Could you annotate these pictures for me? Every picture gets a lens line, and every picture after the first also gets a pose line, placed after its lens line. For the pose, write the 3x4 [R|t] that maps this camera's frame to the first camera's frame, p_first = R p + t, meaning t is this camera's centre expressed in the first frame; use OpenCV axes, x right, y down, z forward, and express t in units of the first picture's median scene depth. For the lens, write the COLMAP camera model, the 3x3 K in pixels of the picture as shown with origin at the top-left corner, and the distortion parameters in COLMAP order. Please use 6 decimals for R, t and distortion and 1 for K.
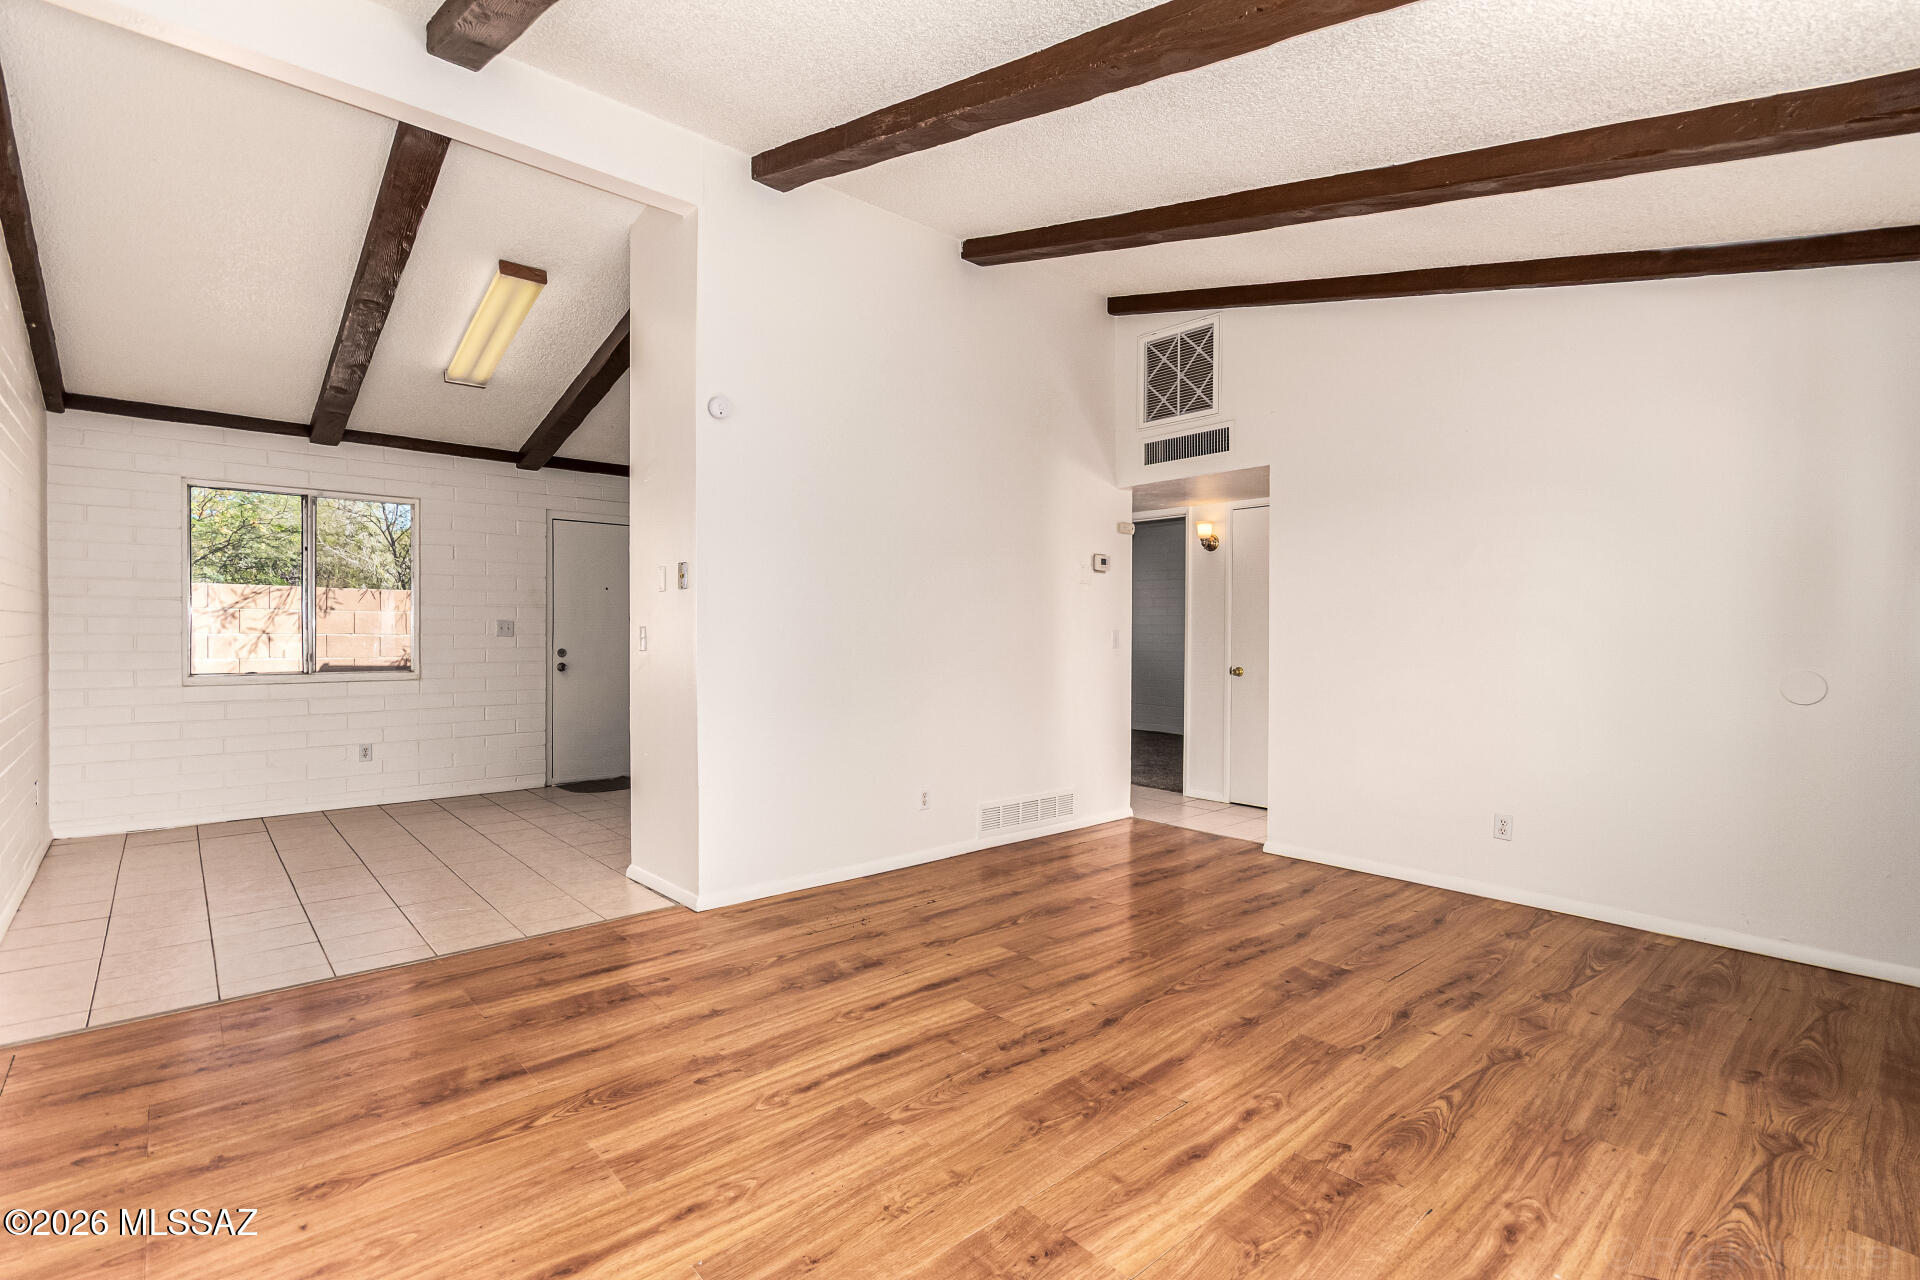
lens RADIAL K [[888.5, 0, 977.0], [0, 888.5, 643.2], [0, 0, 1]] dist [0.000613, 0.000454]
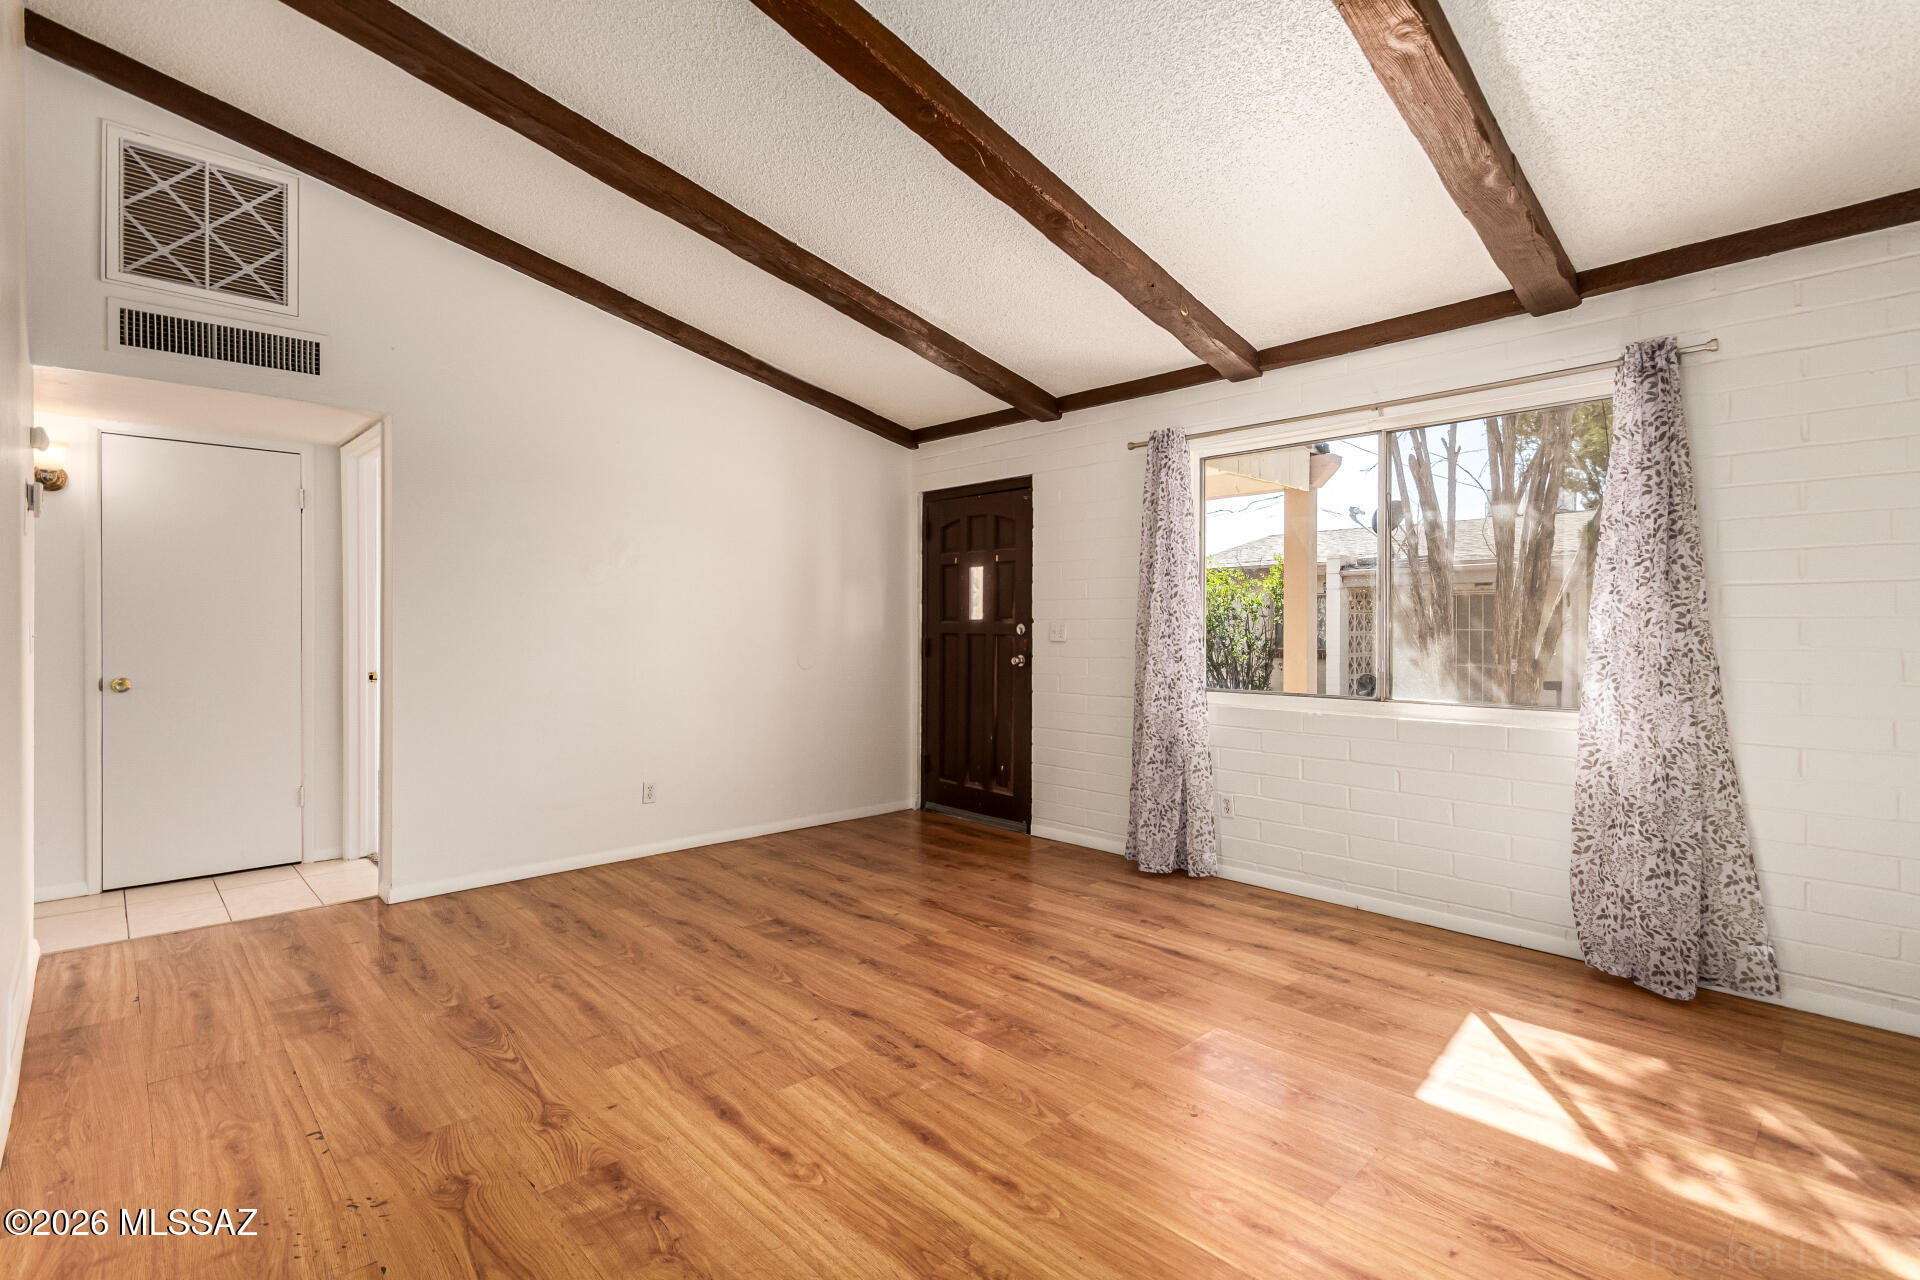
lens RADIAL K [[888.5, 0, 979.8], [0, 888.5, 633.9], [0, 0, 1]] dist [0.000613, 0.000454]
pose [[-0.038407, -0.012059, 0.999189, -0.815046], [0.009544, 0.999877, 0.012434, -0.015628], [-0.999217, 0.010013, -0.038288, 0.851565]]
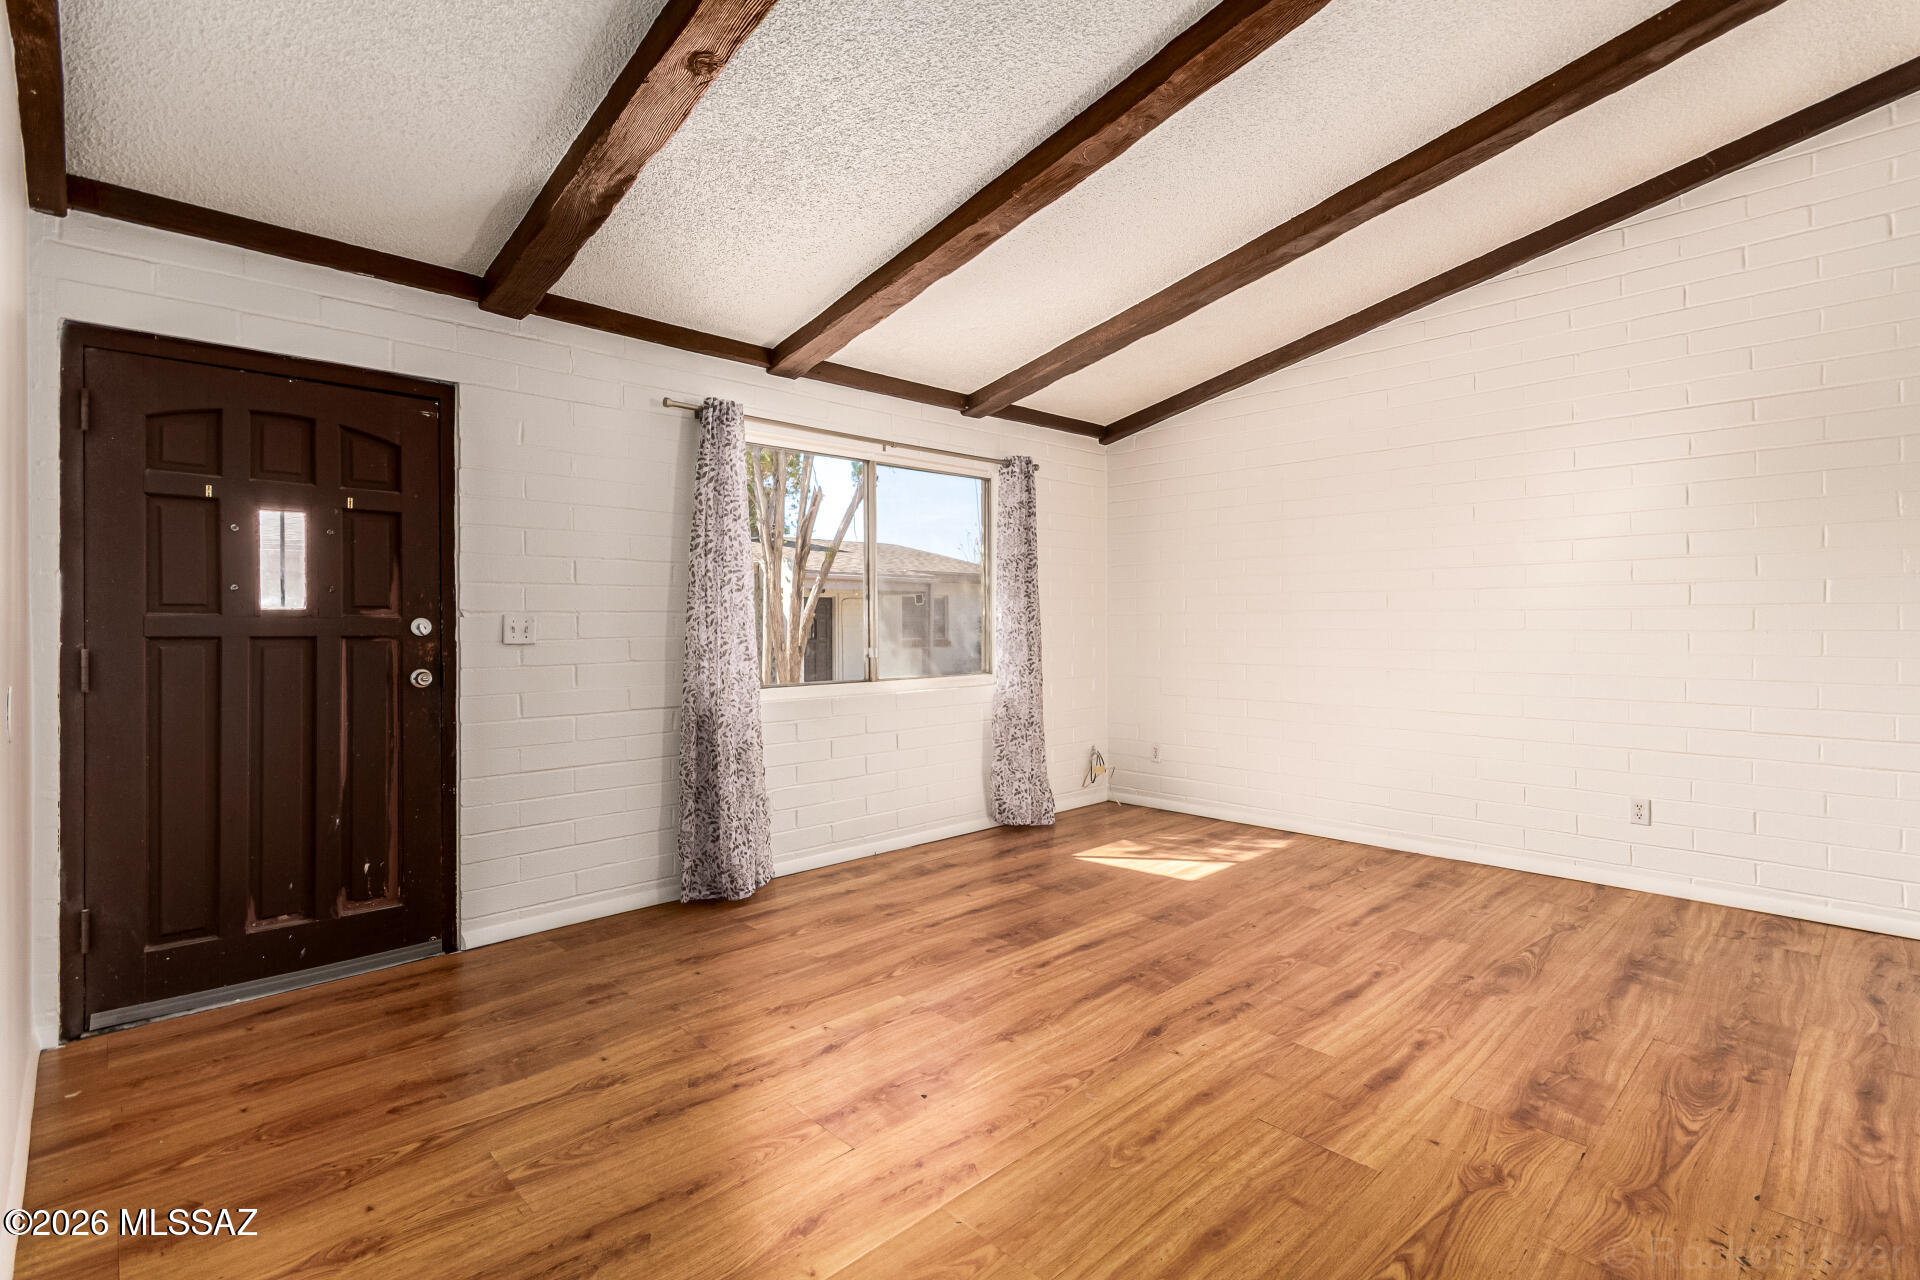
lens RADIAL K [[888.5, 0, 970.3], [0, 888.5, 622.1], [0, 0, 1]] dist [0.000613, 0.000454]
pose [[-0.999726, 0.000617, -0.023410, 0.349087], [0.000344, 0.999932, 0.011649, -0.020555], [0.023416, 0.011638, -0.999658, 1.838944]]
